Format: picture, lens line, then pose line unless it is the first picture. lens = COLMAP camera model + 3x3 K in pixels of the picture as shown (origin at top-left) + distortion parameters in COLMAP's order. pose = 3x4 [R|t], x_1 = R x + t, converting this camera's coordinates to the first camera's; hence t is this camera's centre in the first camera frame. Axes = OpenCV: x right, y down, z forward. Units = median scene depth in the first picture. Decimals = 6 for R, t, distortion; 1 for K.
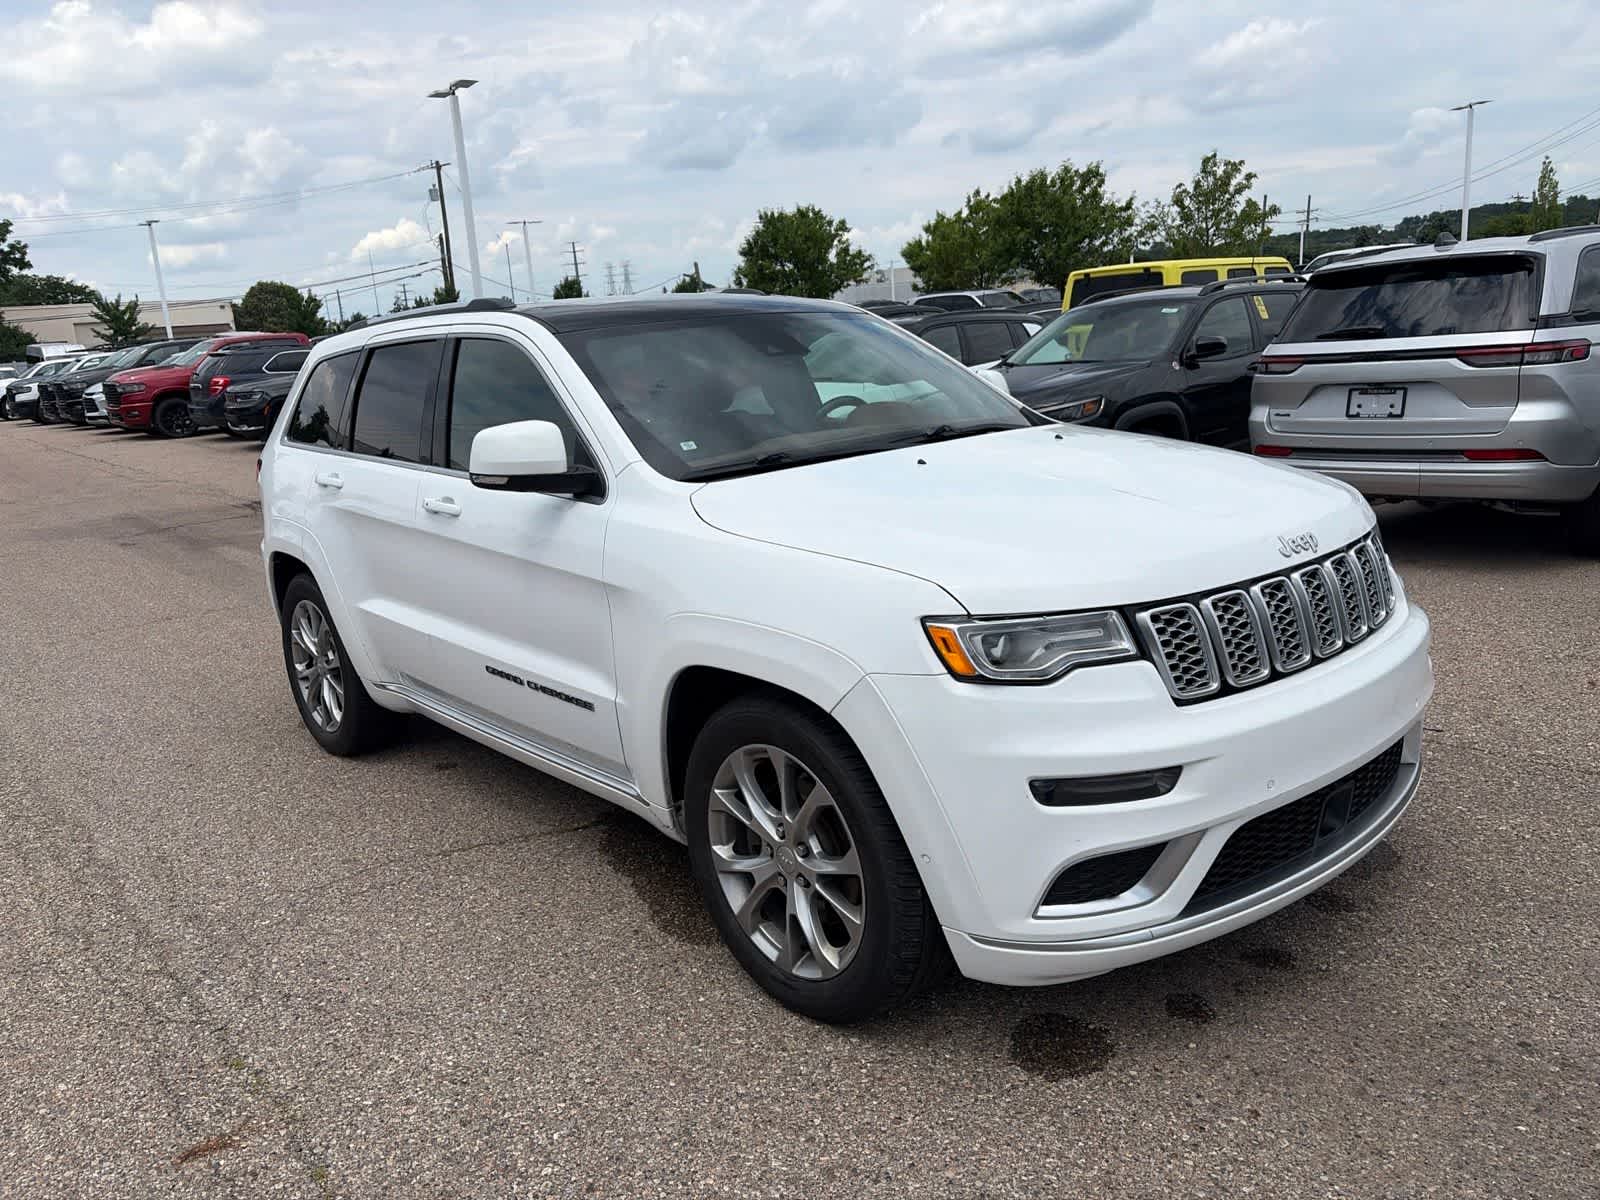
lens RADIAL K [[1211.6, 0, 794.6], [0, 1211.6, 613.5], [0, 0, 1]] dist [0.045707, -0.042025]
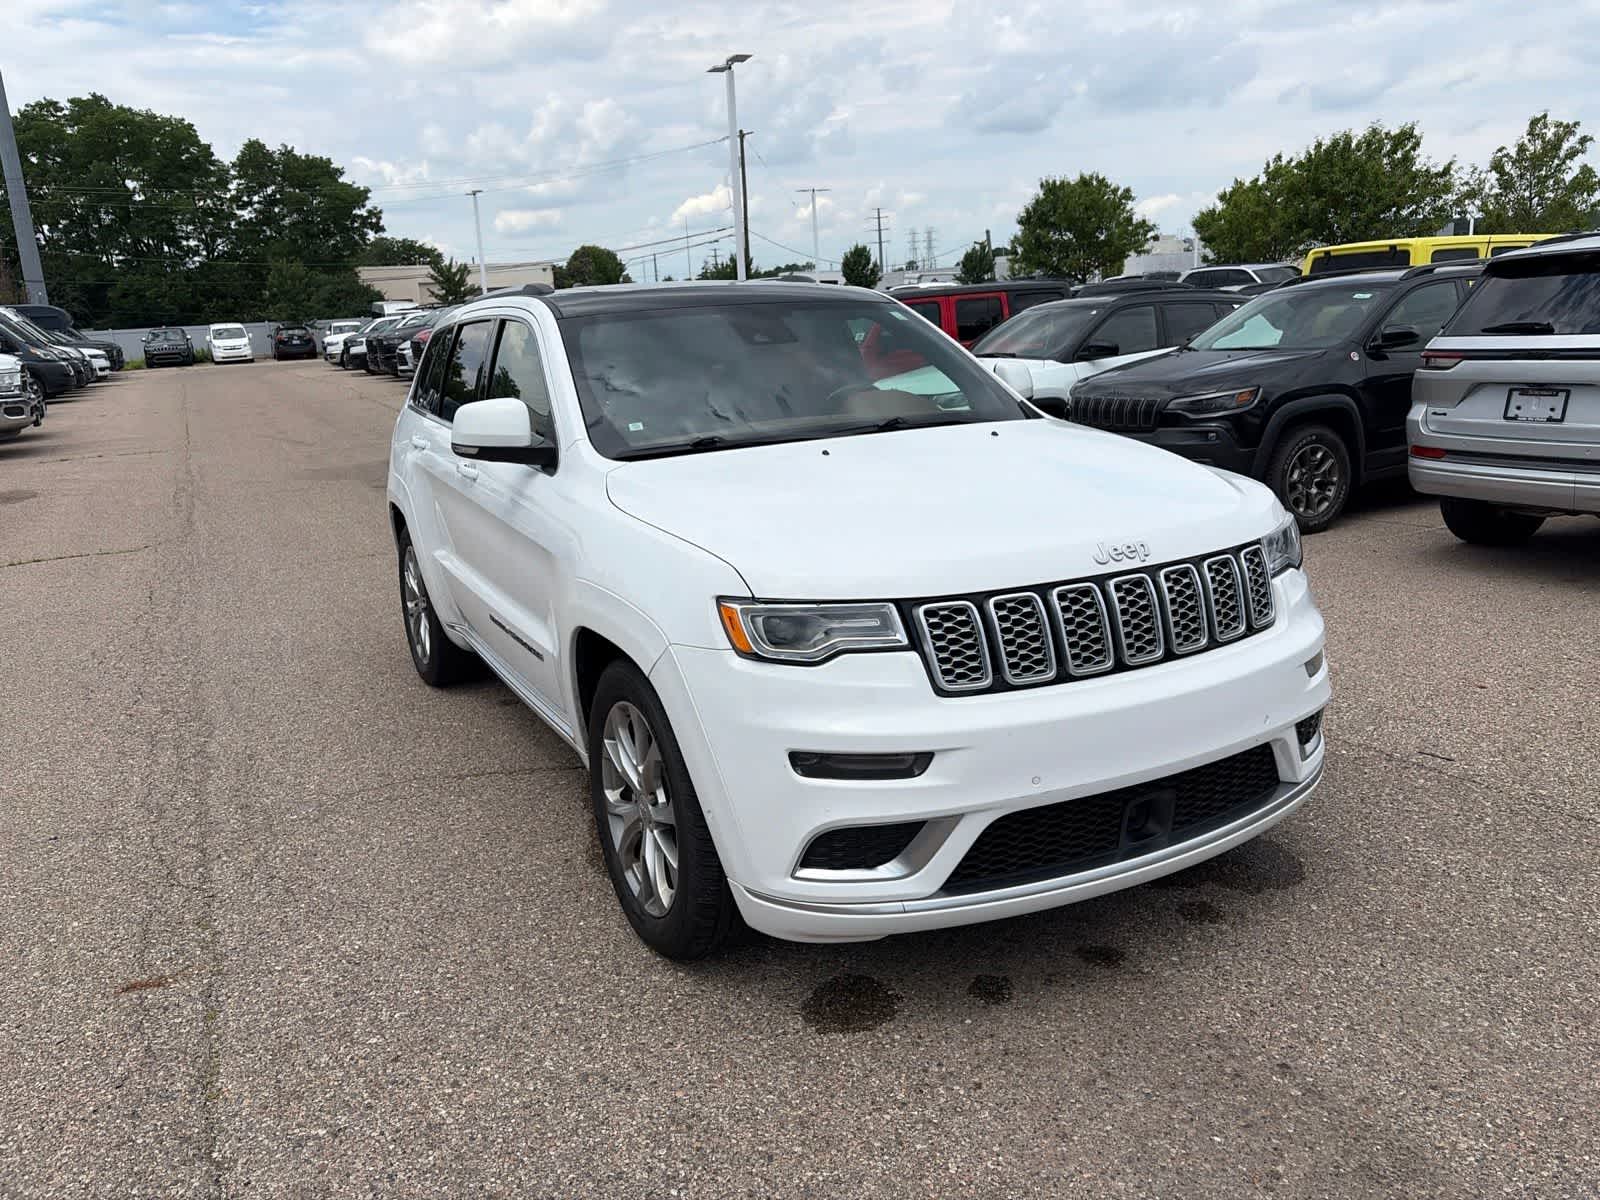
lens RADIAL K [[1211.6, 0, 808.7], [0, 1211.6, 614.8], [0, 0, 1]] dist [0.045707, -0.042025]
pose [[0.973817, 0.075560, -0.214411, 0.150895], [-0.069854, 0.996975, 0.034077, -0.008369], [0.216337, -0.018208, 0.976149, -0.018971]]
